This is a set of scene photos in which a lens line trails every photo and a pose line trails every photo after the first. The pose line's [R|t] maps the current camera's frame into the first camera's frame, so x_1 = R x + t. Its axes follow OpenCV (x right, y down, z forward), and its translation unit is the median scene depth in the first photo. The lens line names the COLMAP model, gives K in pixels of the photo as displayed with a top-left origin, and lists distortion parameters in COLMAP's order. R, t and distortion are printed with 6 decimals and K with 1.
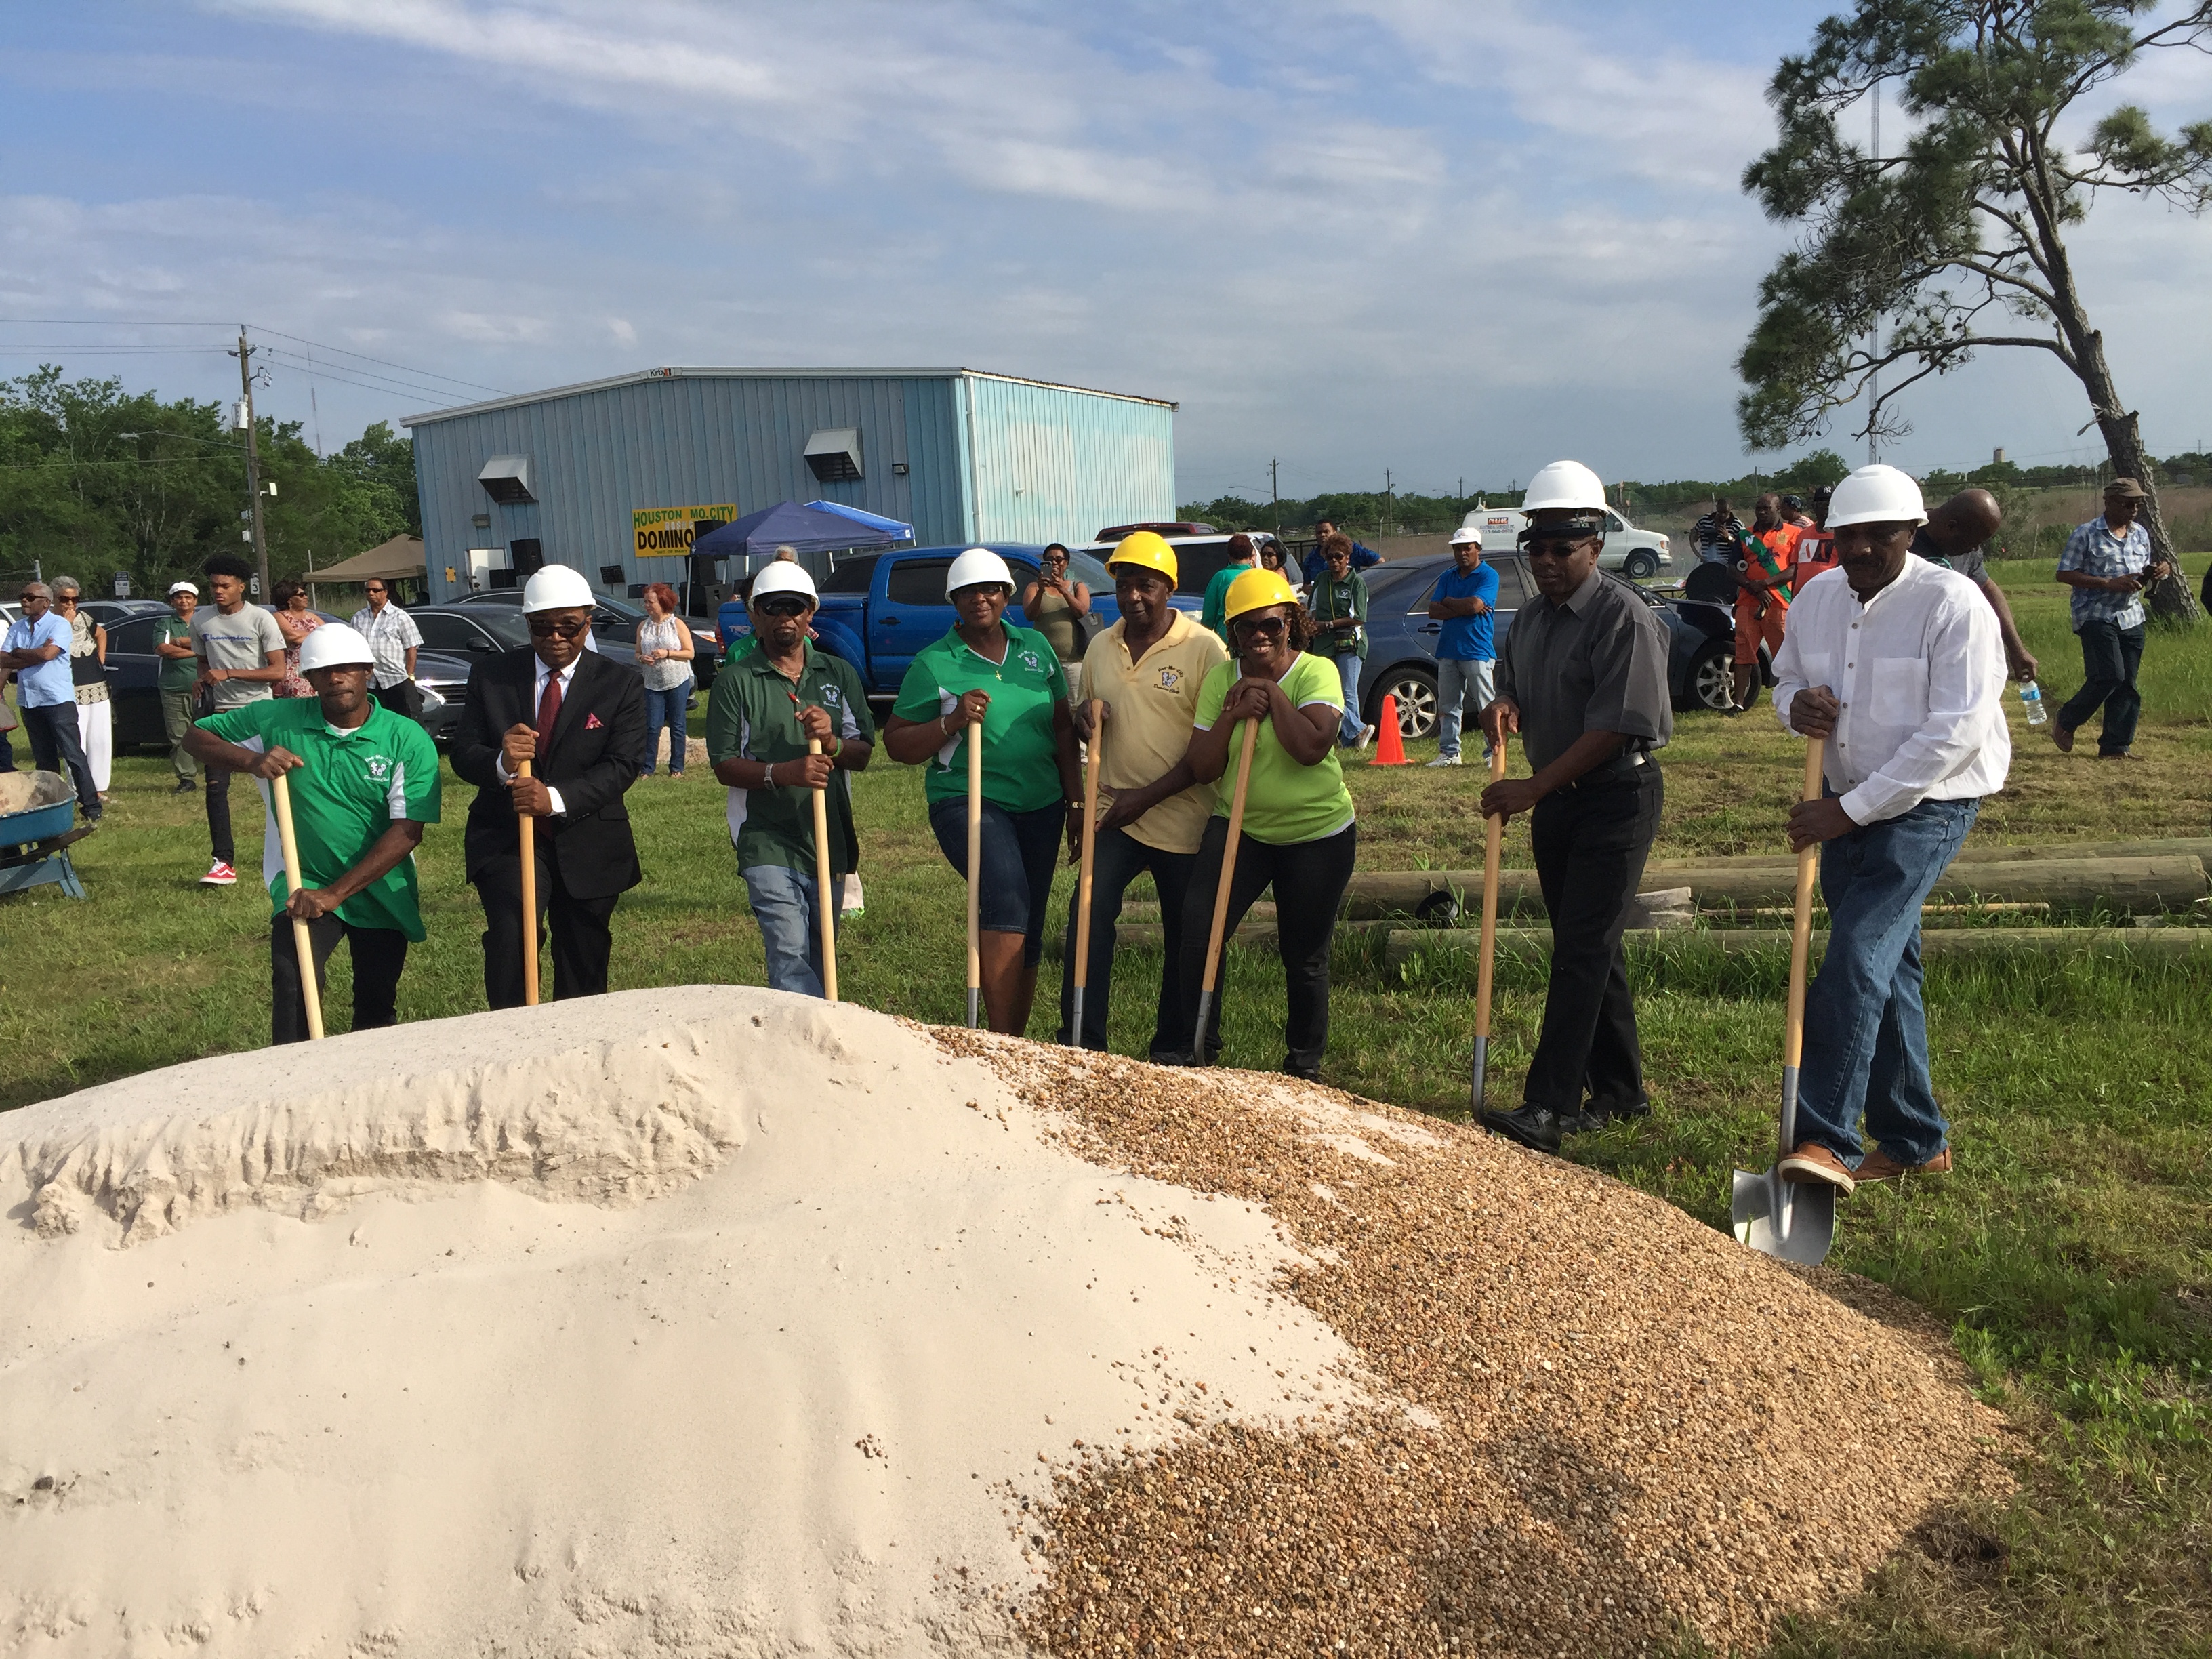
lens RADIAL K [[1912.6, 0, 1095.4], [0, 1912.6, 813.6], [0, 0, 1]] dist [0.089946, -0.109471]
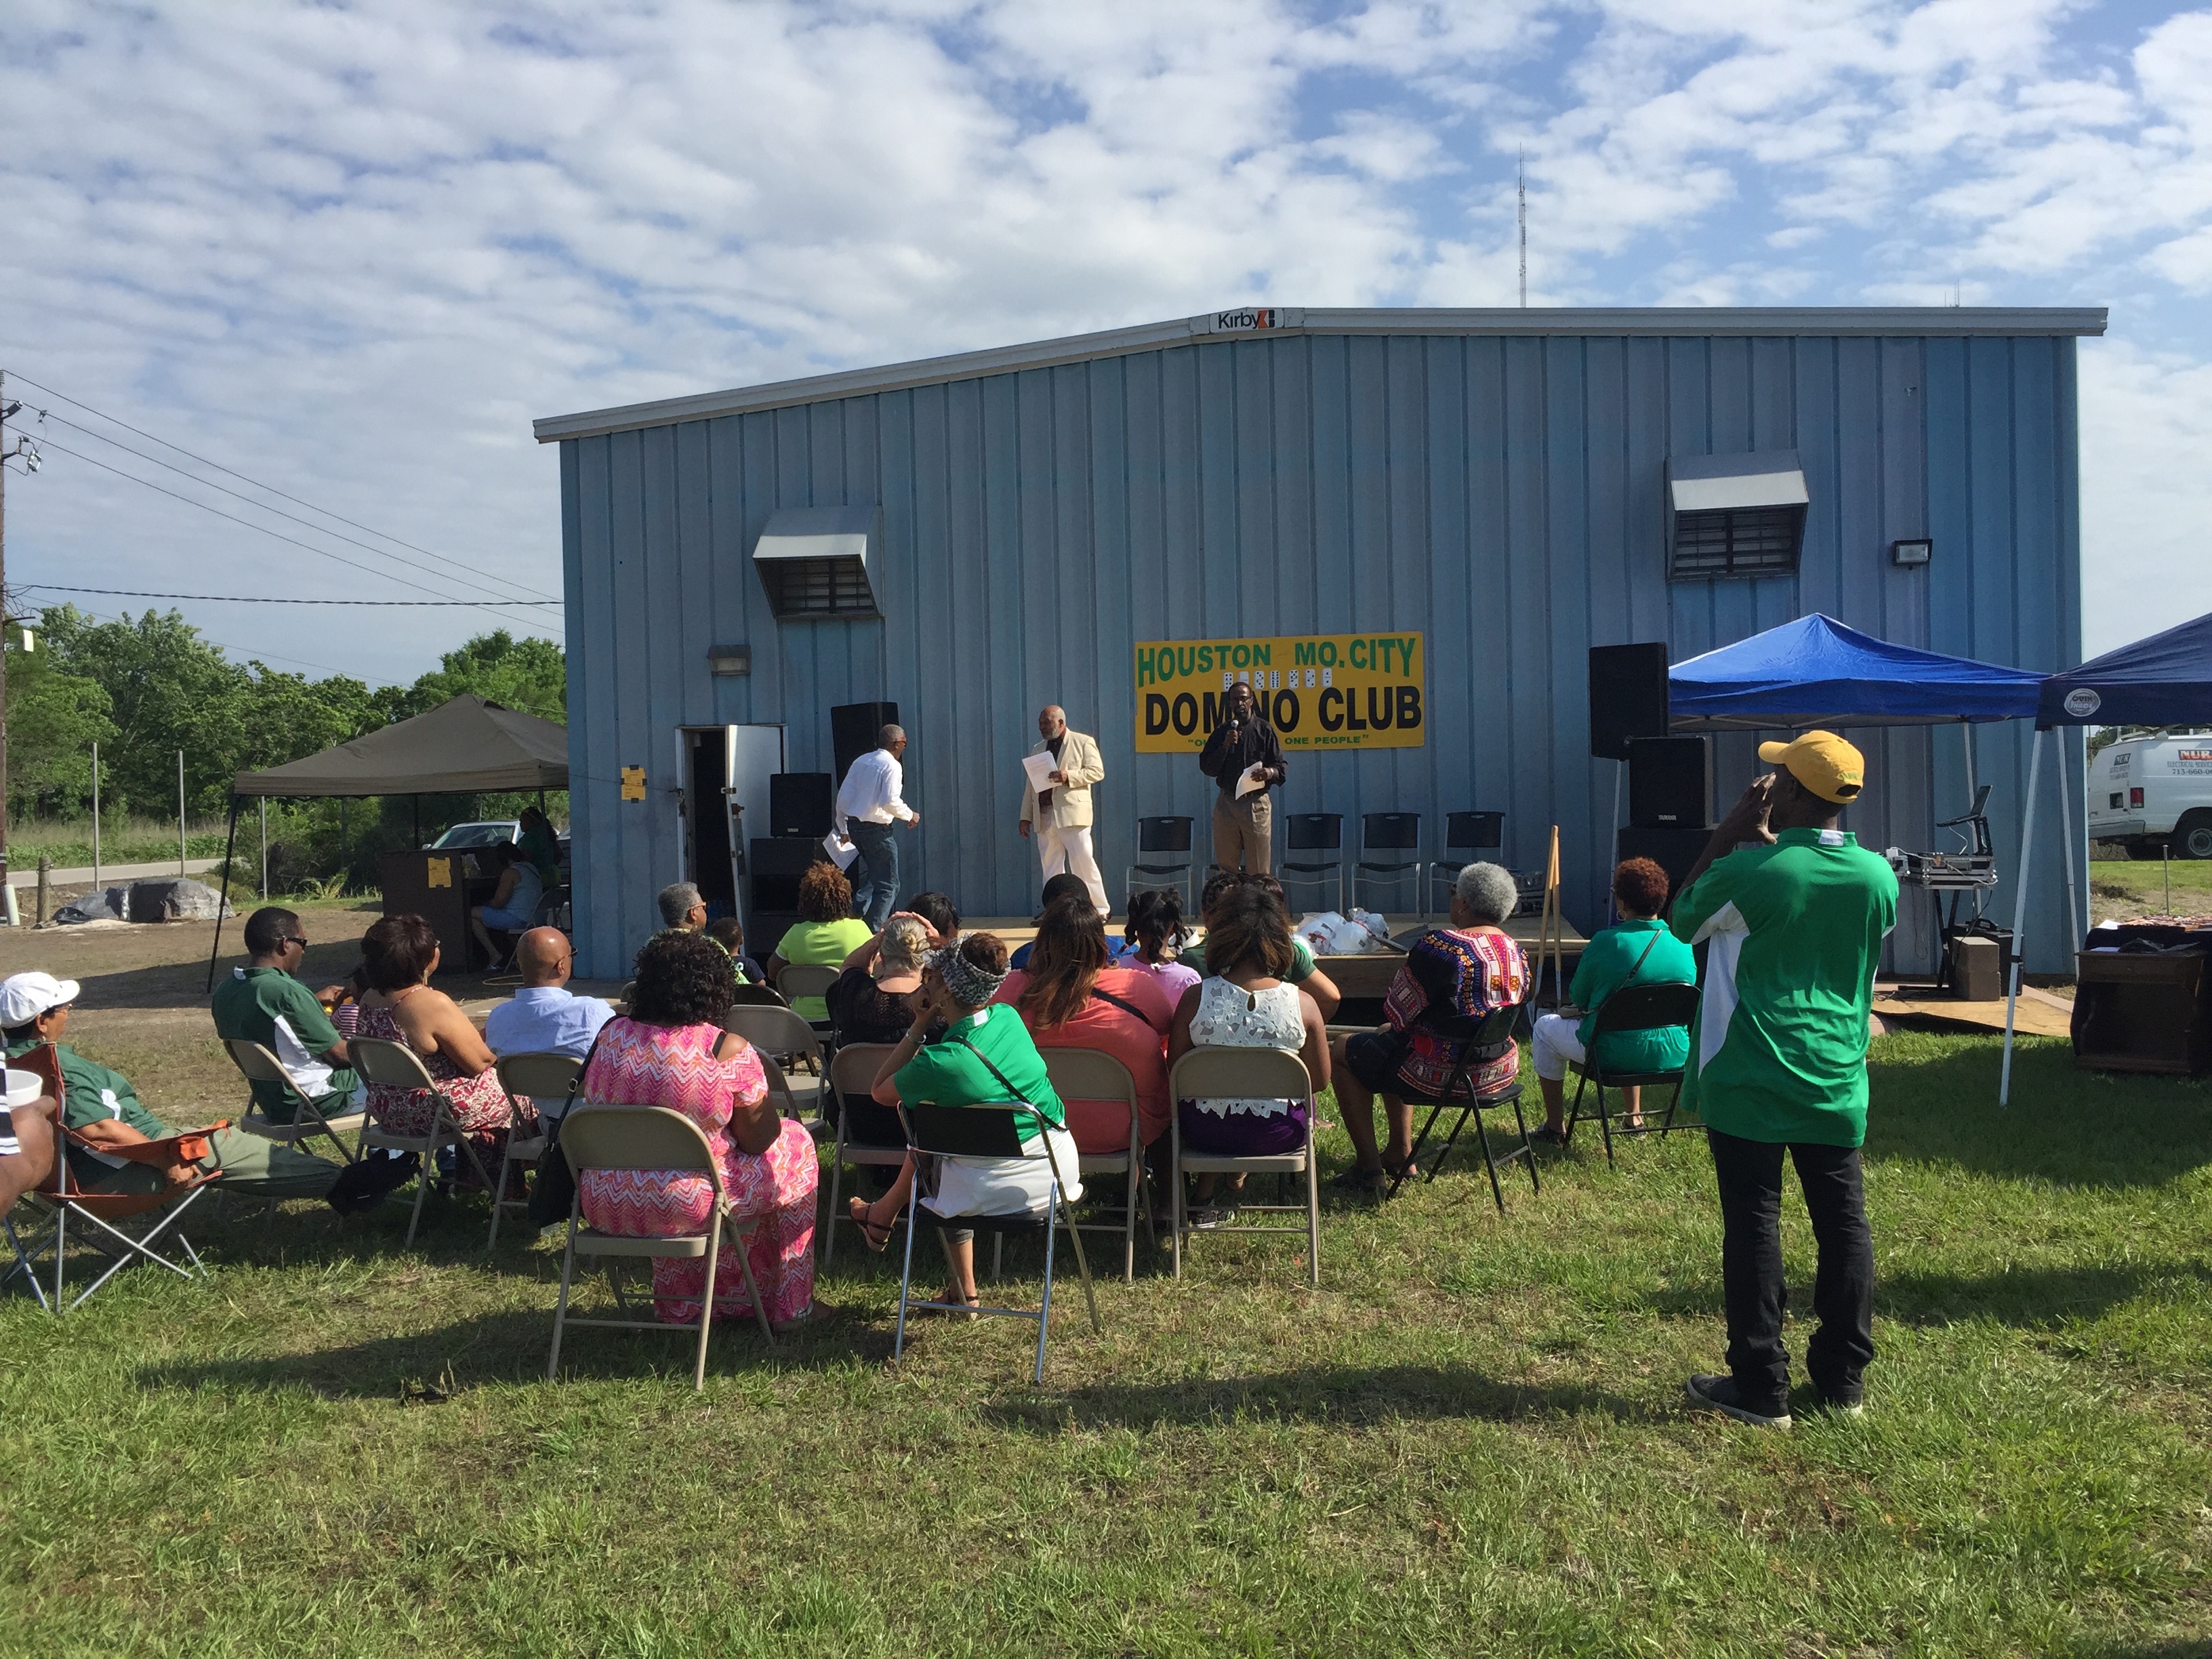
lens RADIAL K [[1912.6, 0, 1118.0], [0, 1912.6, 824.4], [0, 0, 1]] dist [0.089946, -0.109471]
pose [[0.985603, 0.029165, 0.166541, -3.274529], [-0.008647, 0.992416, -0.122621, -0.698707], [-0.168854, 0.119415, 0.978380, 6.225189]]
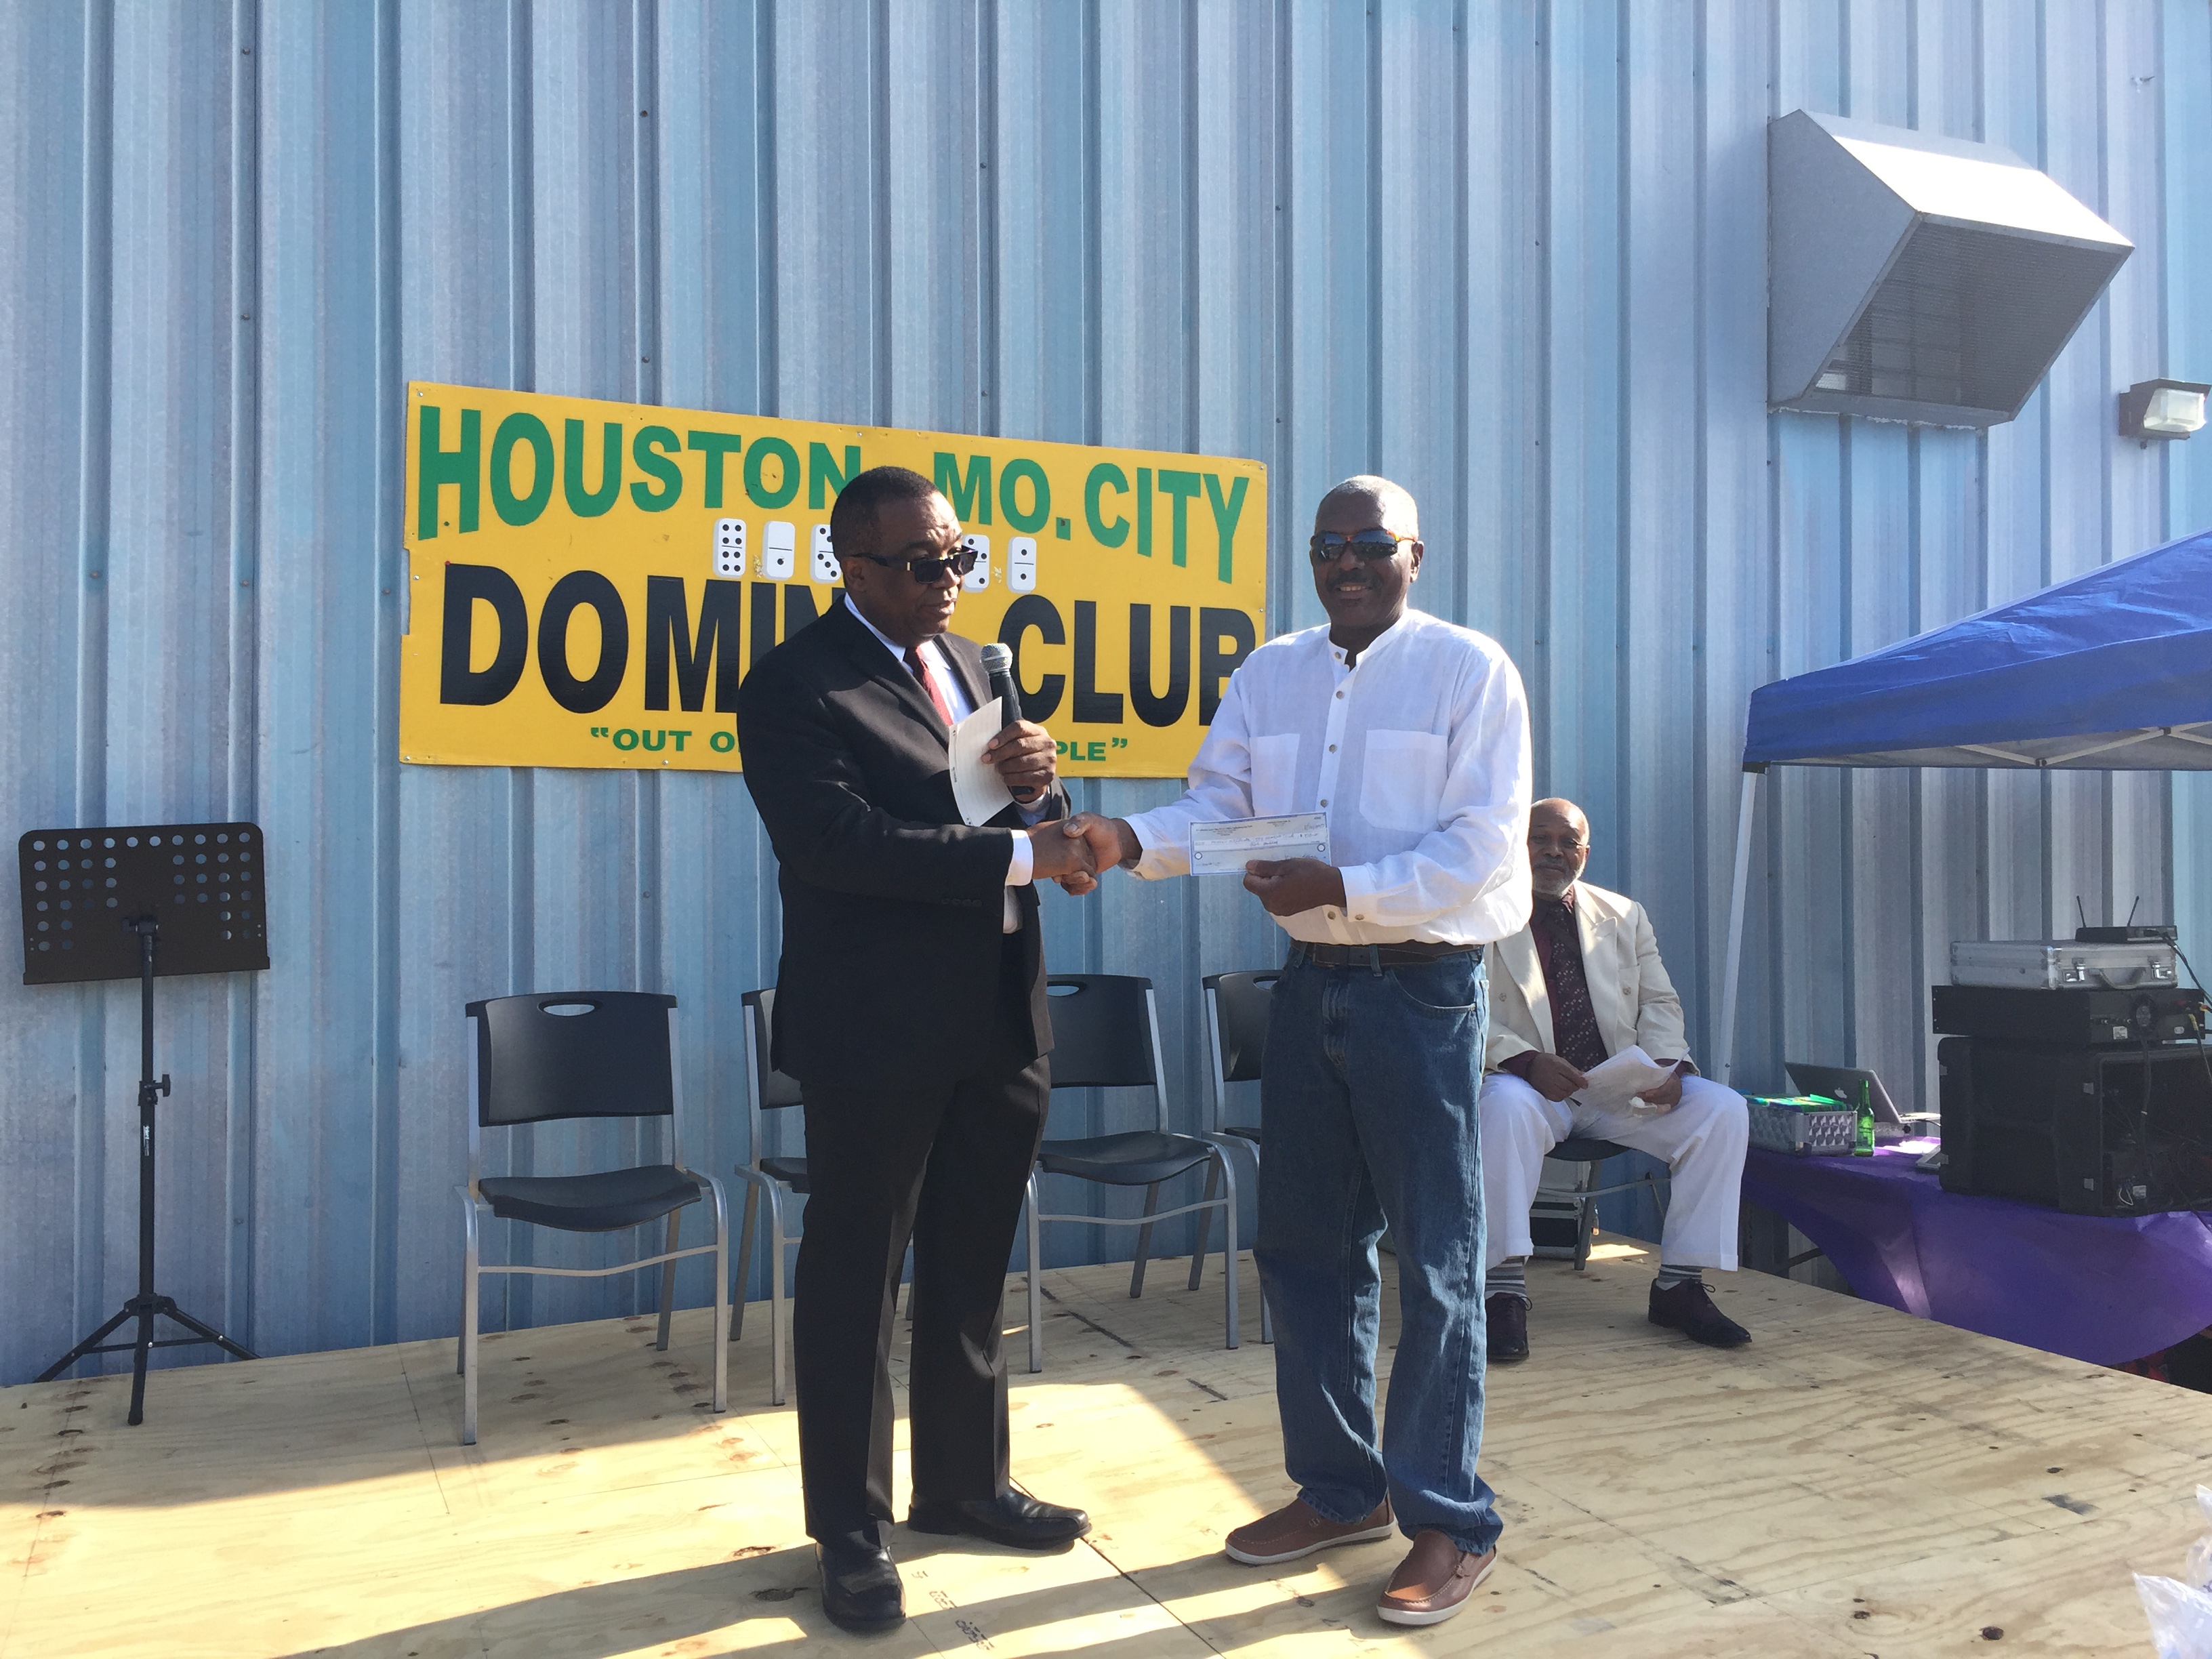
lens RADIAL K [[1912.6, 0, 1087.7], [0, 1912.6, 818.9], [0, 0, 1]] dist [0.089946, -0.109471]
pose [[0.701969, 0.051802, 0.710321, -3.097815], [0.052827, 0.990817, -0.124464, -1.180289], [-0.710246, 0.124893, 0.692786, 9.288055]]
